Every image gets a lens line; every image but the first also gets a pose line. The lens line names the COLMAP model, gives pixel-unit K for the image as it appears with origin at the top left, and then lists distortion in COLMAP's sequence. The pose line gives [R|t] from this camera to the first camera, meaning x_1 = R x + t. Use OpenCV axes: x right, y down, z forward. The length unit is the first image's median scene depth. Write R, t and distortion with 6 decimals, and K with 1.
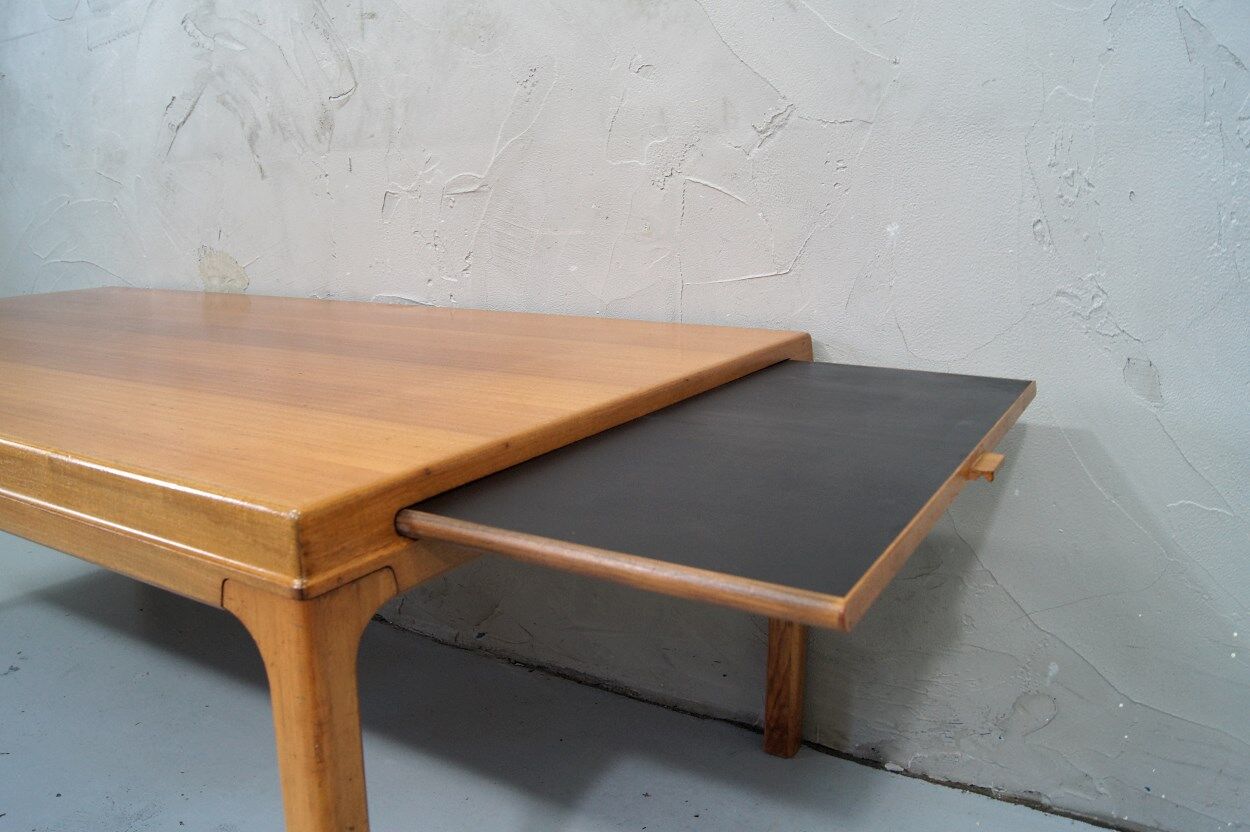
lens RADIAL K [[960.8, 0, 626.6], [0, 960.8, 409.6], [0, 0, 1]] dist [-0.086202, 0.019940]
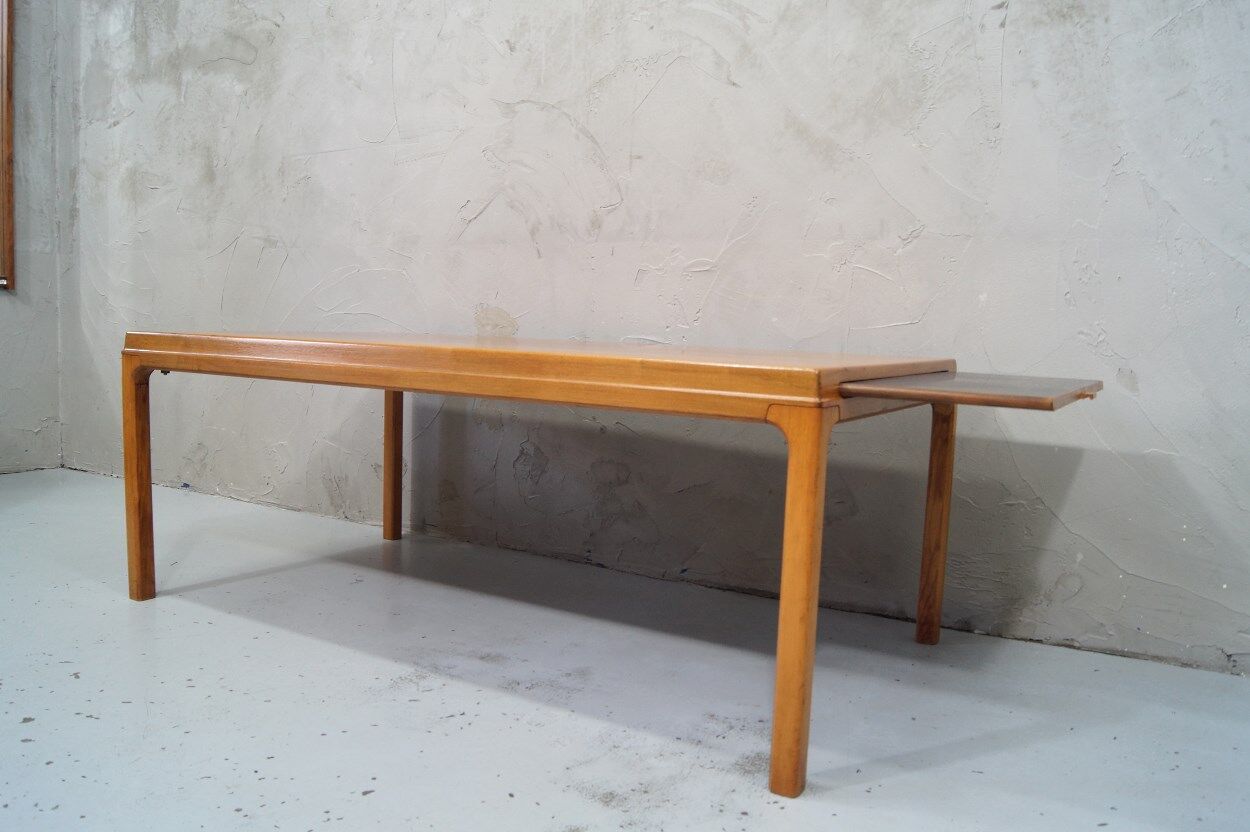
lens RADIAL K [[960.8, 0, 626.9], [0, 960.8, 414.0], [0, 0, 1]] dist [-0.086202, 0.019940]
pose [[0.998997, 0.040558, 0.018969, -0.303593], [-0.037901, 0.991557, -0.124006, 0.201577], [-0.023838, 0.123163, 0.992100, -0.521188]]
